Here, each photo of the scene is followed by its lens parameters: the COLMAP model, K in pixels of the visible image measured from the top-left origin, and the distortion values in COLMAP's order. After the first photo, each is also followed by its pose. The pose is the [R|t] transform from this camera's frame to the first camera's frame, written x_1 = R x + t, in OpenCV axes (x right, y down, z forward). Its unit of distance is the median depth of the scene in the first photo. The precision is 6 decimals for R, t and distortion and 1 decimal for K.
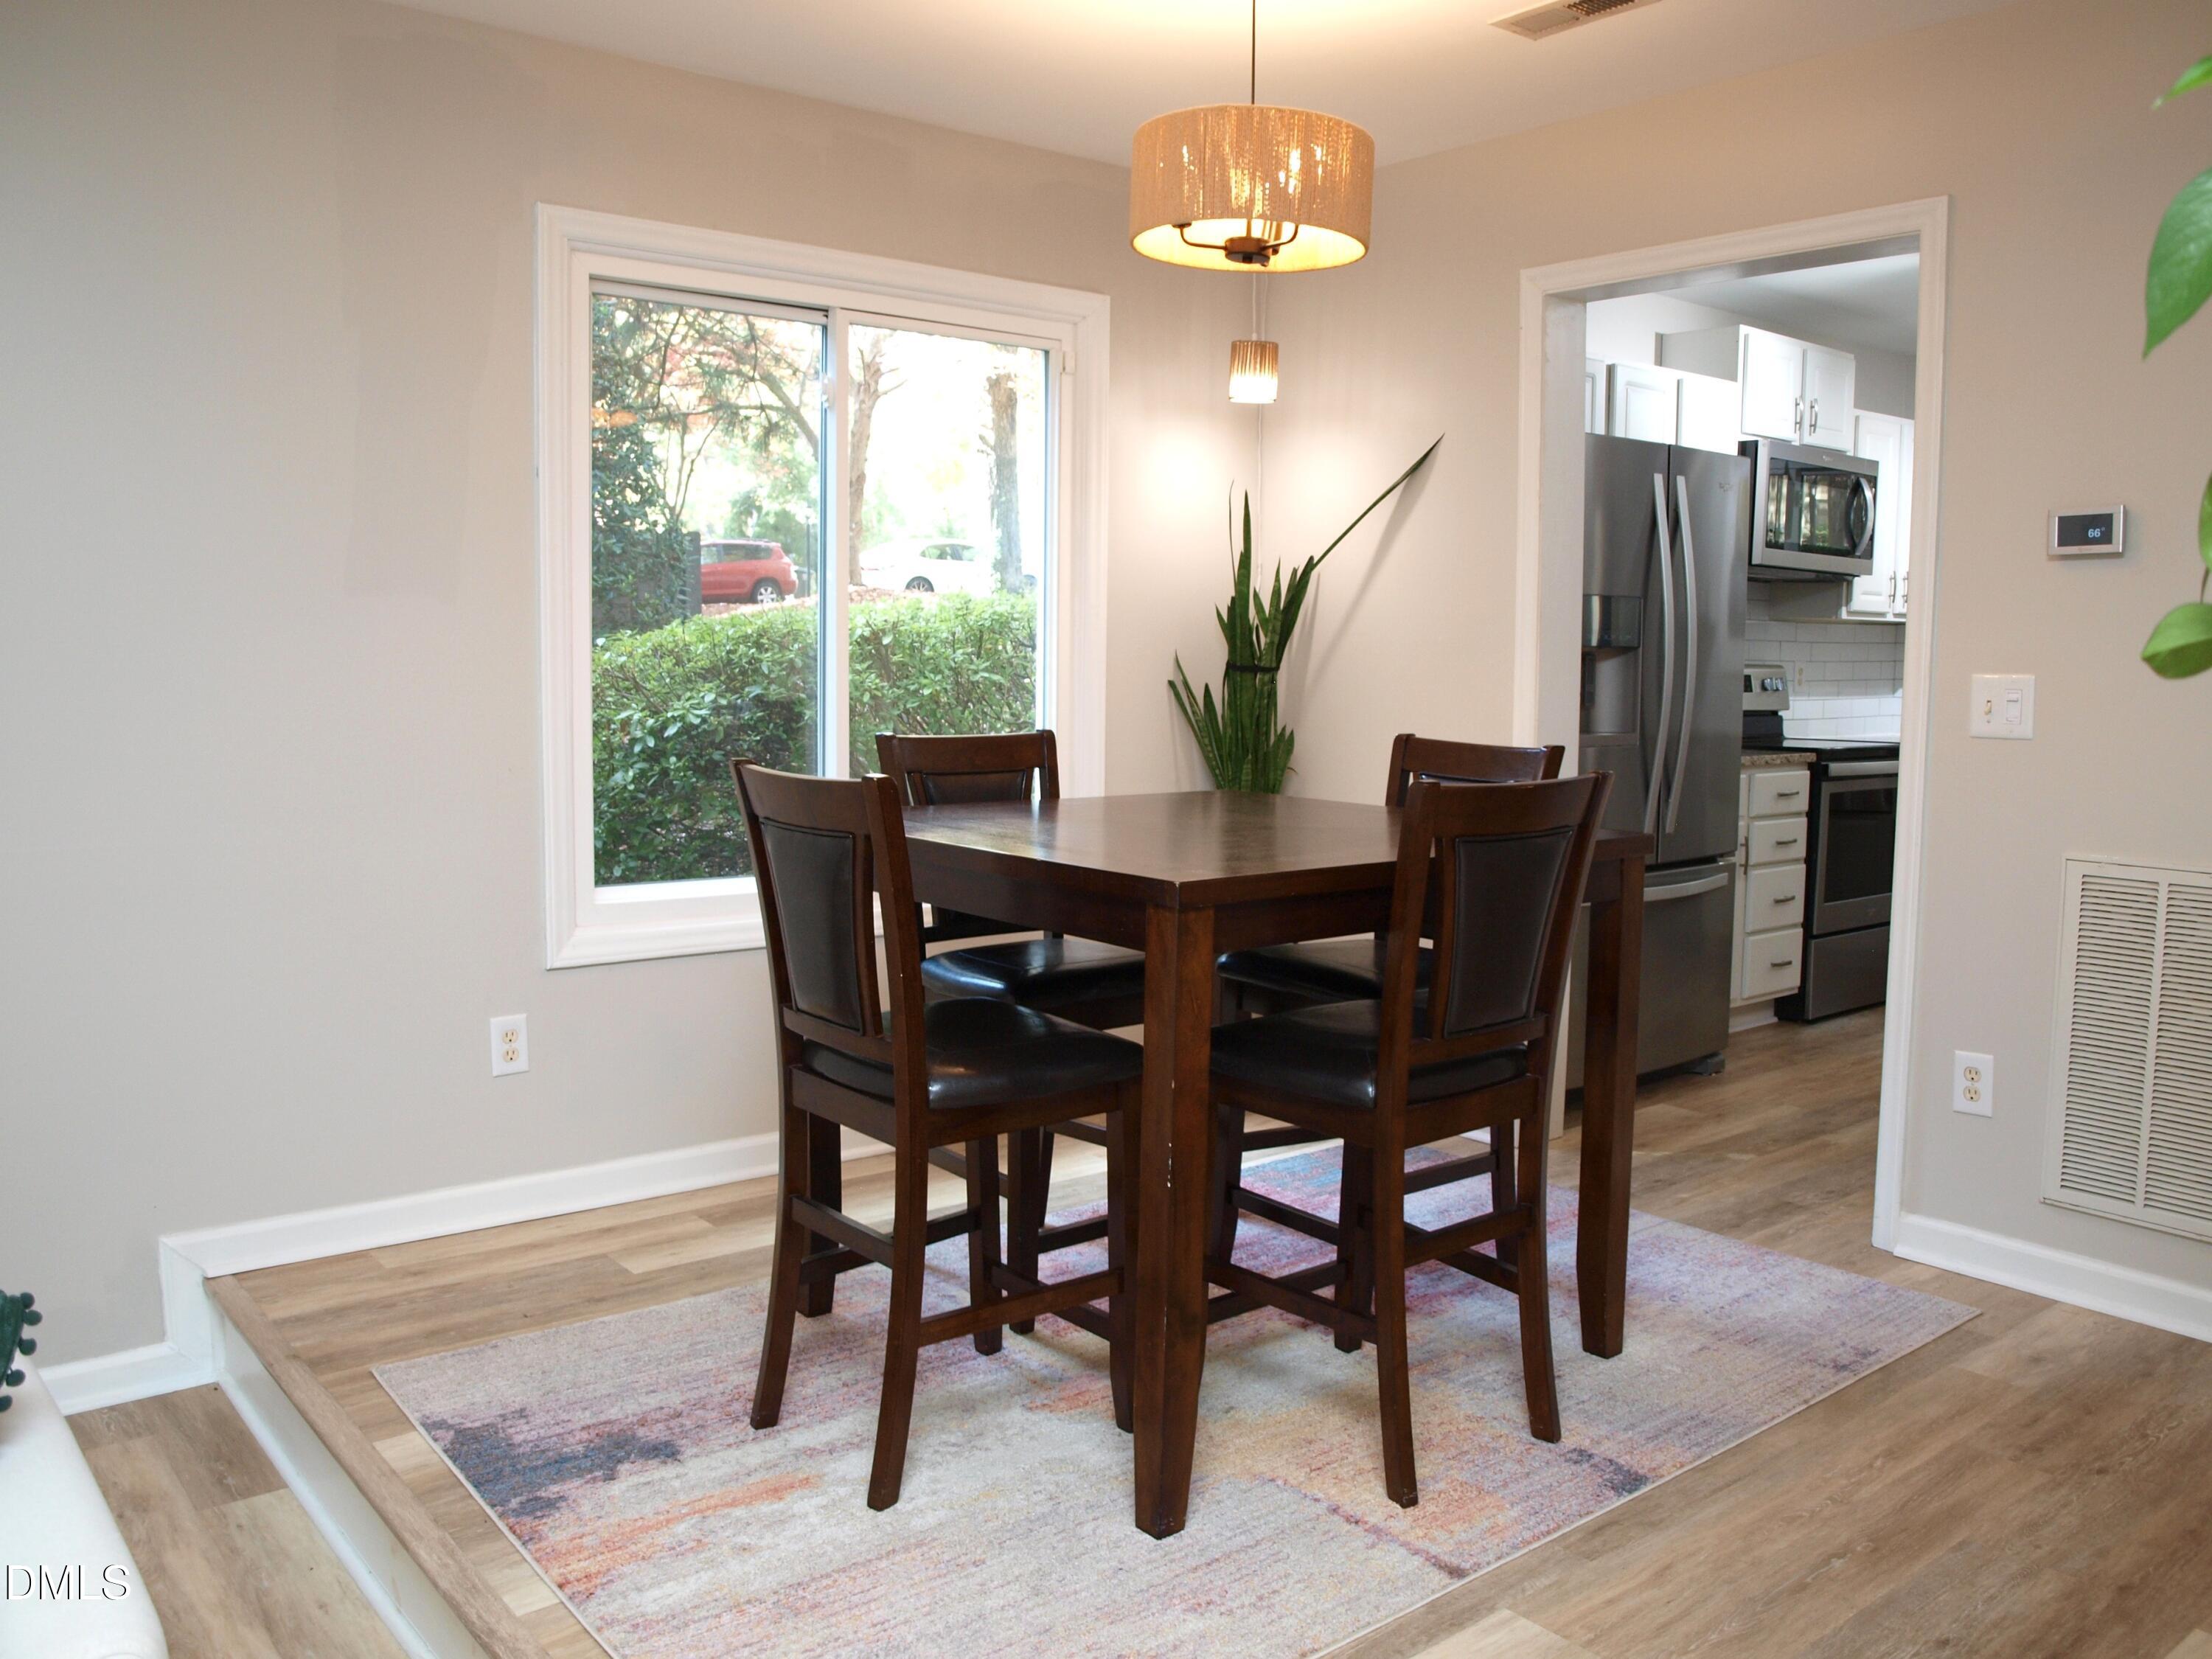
lens RADIAL K [[1756.9, 0, 1106.0], [0, 1756.9, 829.5], [0, 0, 1]] dist [-0.105711, 0.071376]
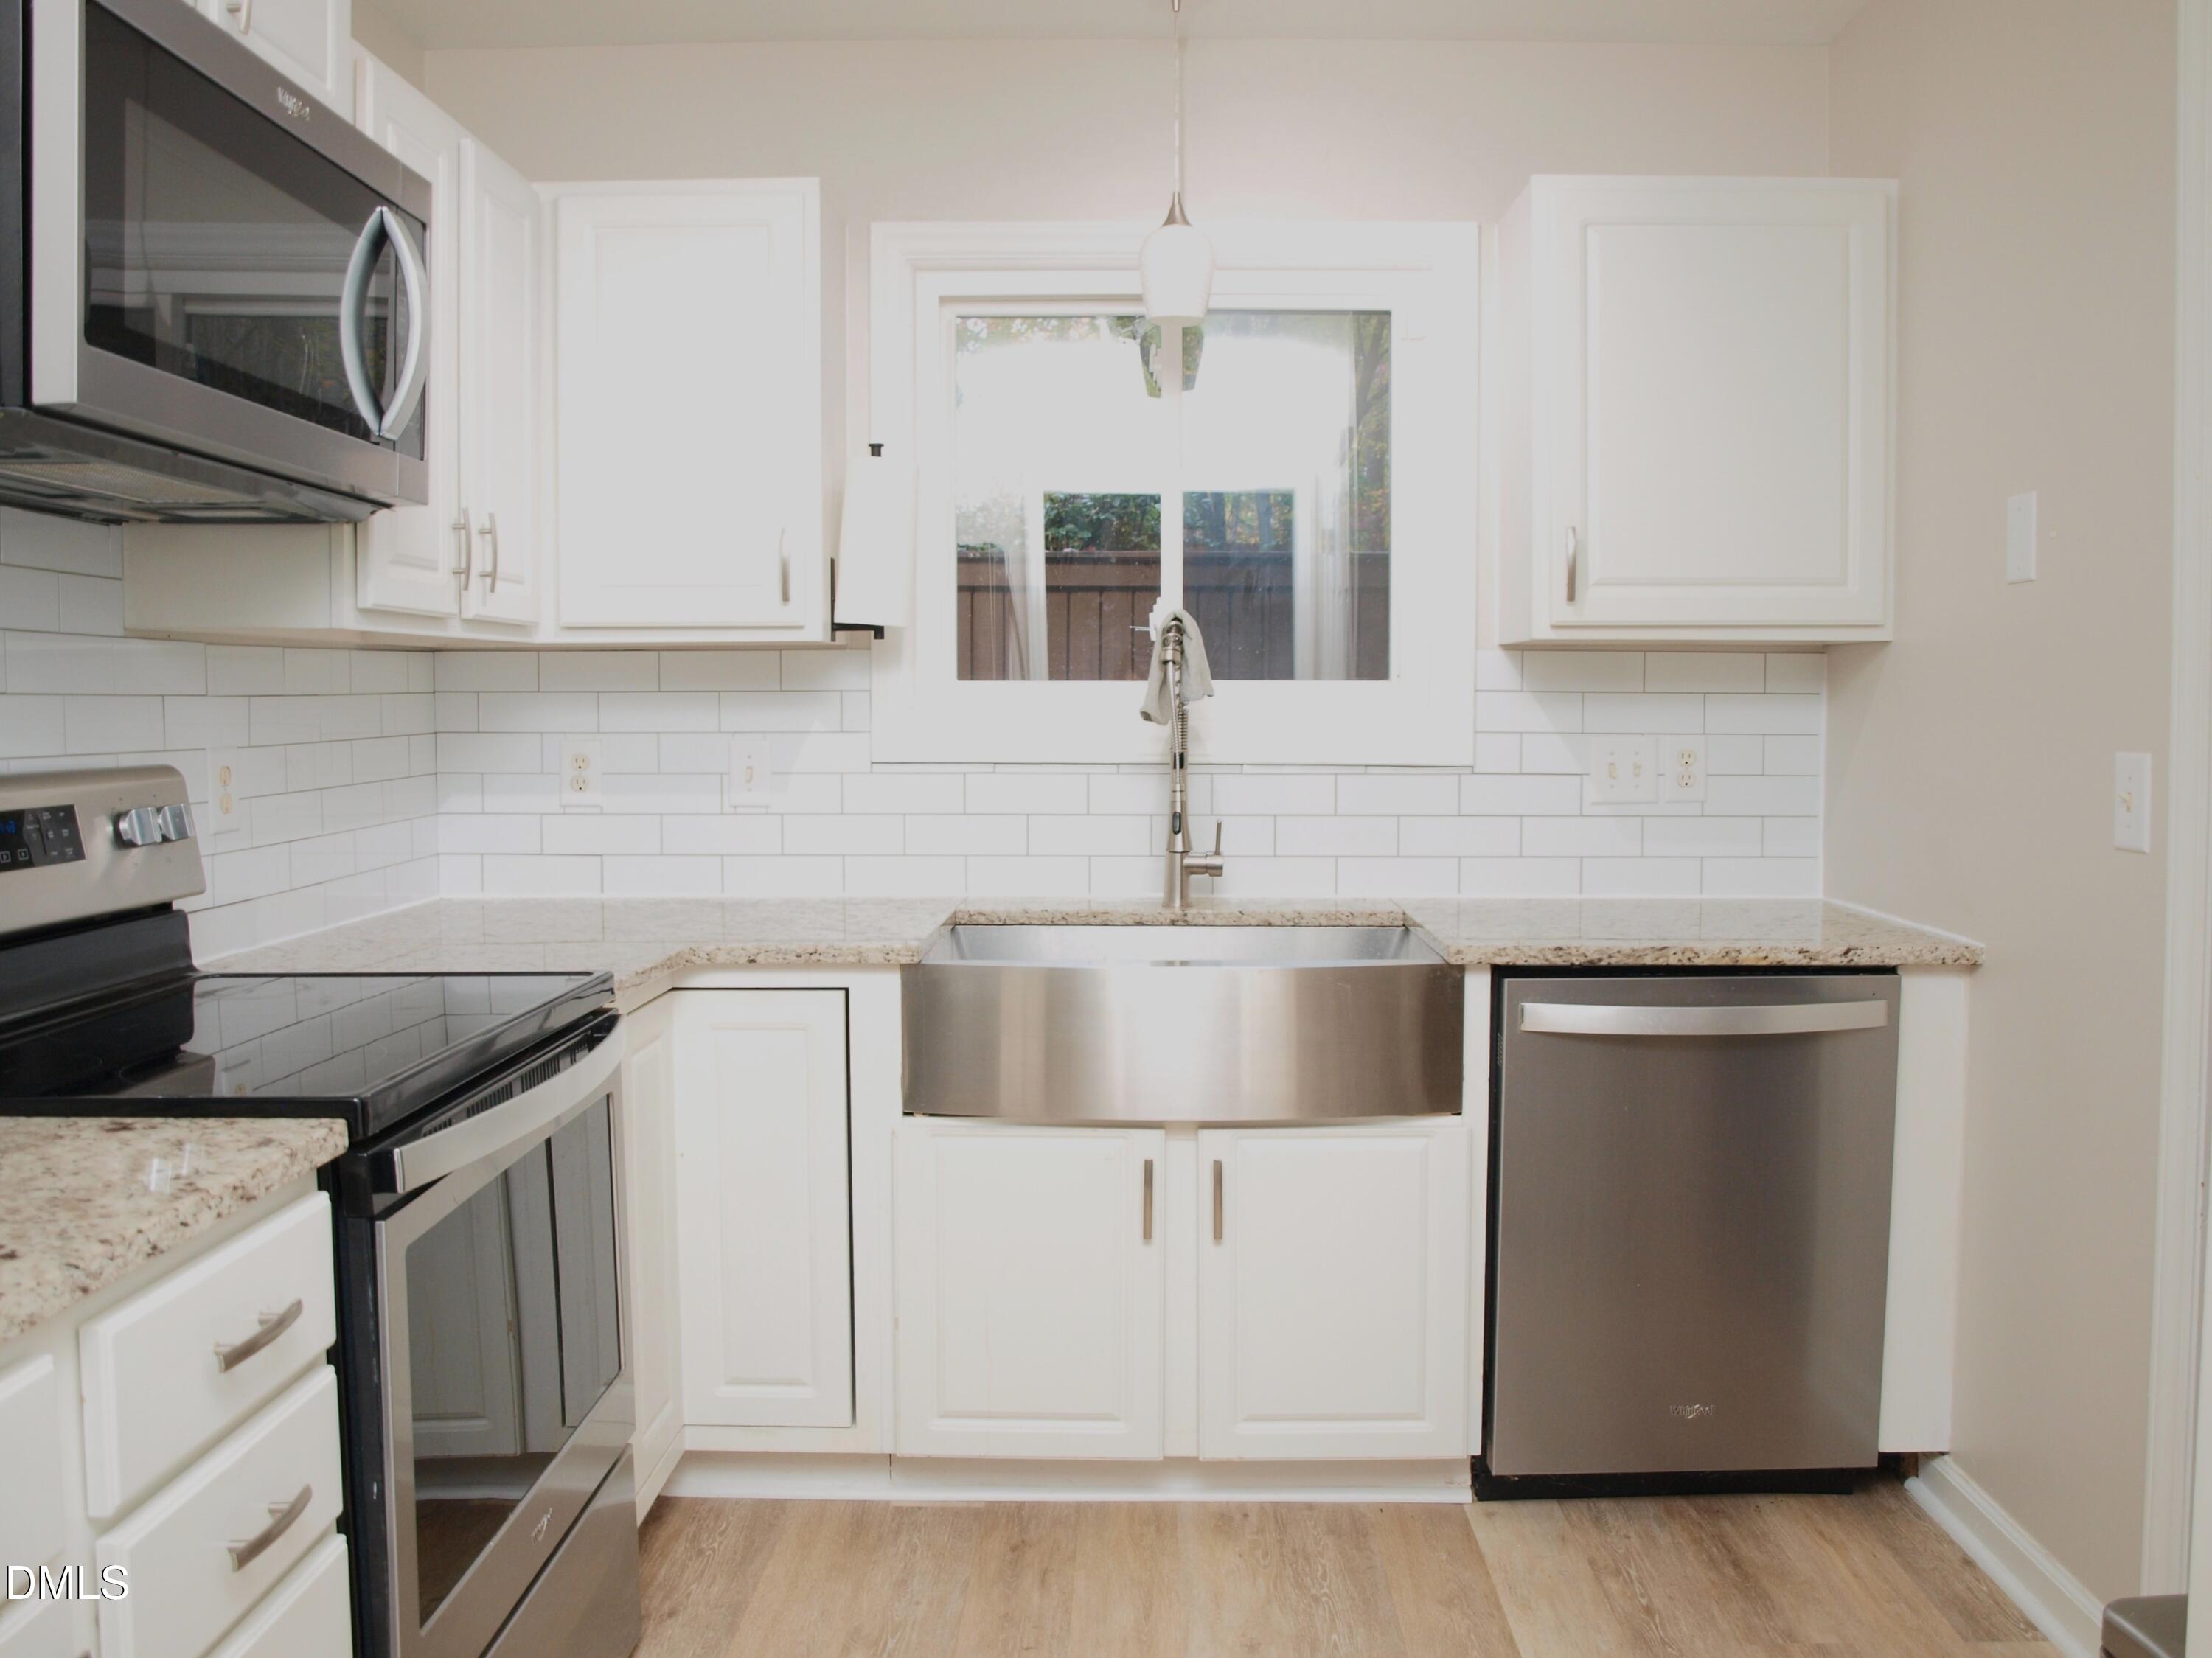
lens RADIAL K [[1772.5, 0, 1106.0], [0, 1772.5, 829.0], [0, 0, 1]] dist [-0.109409, 0.078112]
pose [[0.643328, -0.062341, 0.763048, 0.347029], [0.085513, 0.996294, 0.009301, -0.098034], [-0.760800, 0.059267, 0.646275, 0.895590]]
